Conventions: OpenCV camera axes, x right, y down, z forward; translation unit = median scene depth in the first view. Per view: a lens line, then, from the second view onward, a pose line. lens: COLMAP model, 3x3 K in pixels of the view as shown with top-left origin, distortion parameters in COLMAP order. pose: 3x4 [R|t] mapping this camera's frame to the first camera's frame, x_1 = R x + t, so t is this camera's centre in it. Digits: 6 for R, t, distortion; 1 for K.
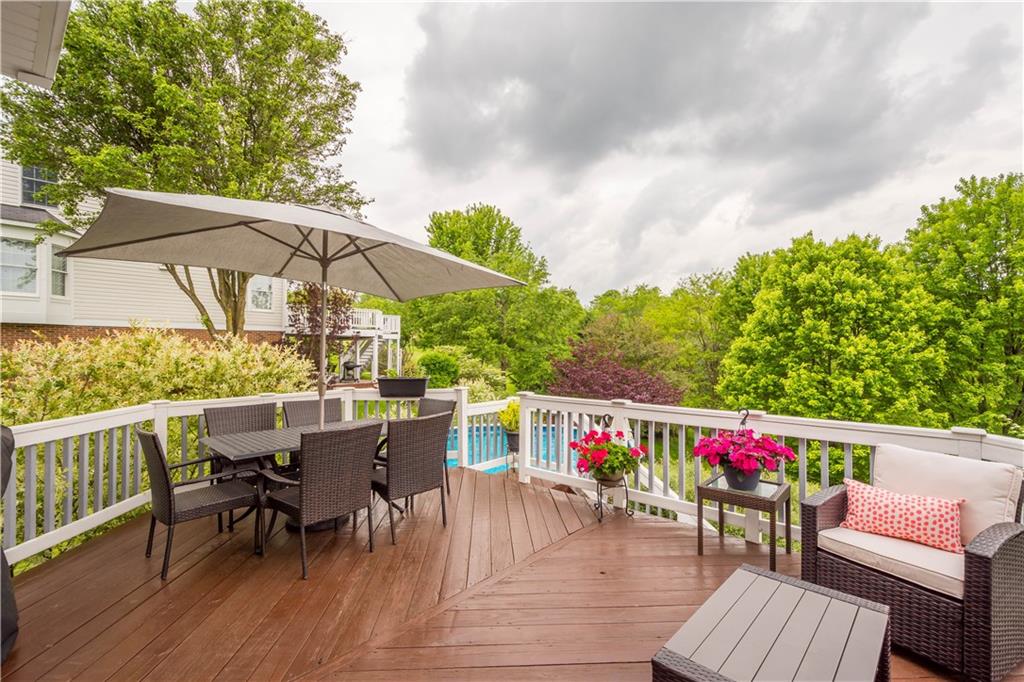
lens RADIAL K [[450.8, 0, 510.9], [0, 450.8, 355.2], [0, 0, 1]] dist [0.003470, 0.000121]
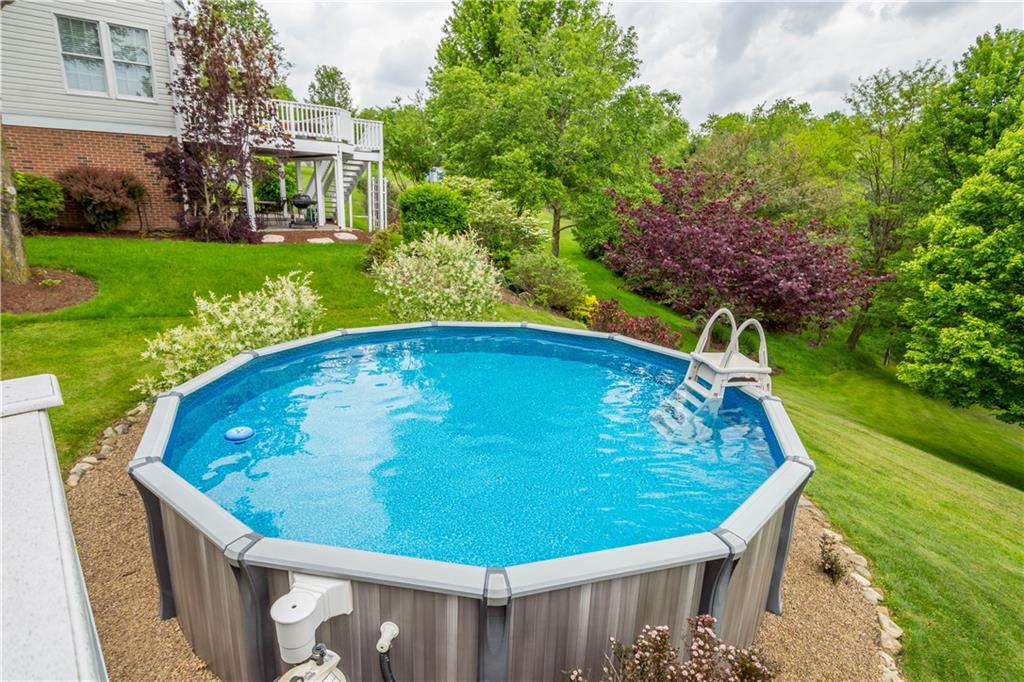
lens RADIAL K [[556.6, 0, 512.7], [0, 556.6, 363.1], [0, 0, 1]] dist [0.003839, 0.000591]
pose [[0.991584, 0.069546, -0.109198, 0.035840], [-0.036585, 0.959611, 0.278942, 0.009946], [0.124187, -0.272599, 0.954079, 0.202979]]
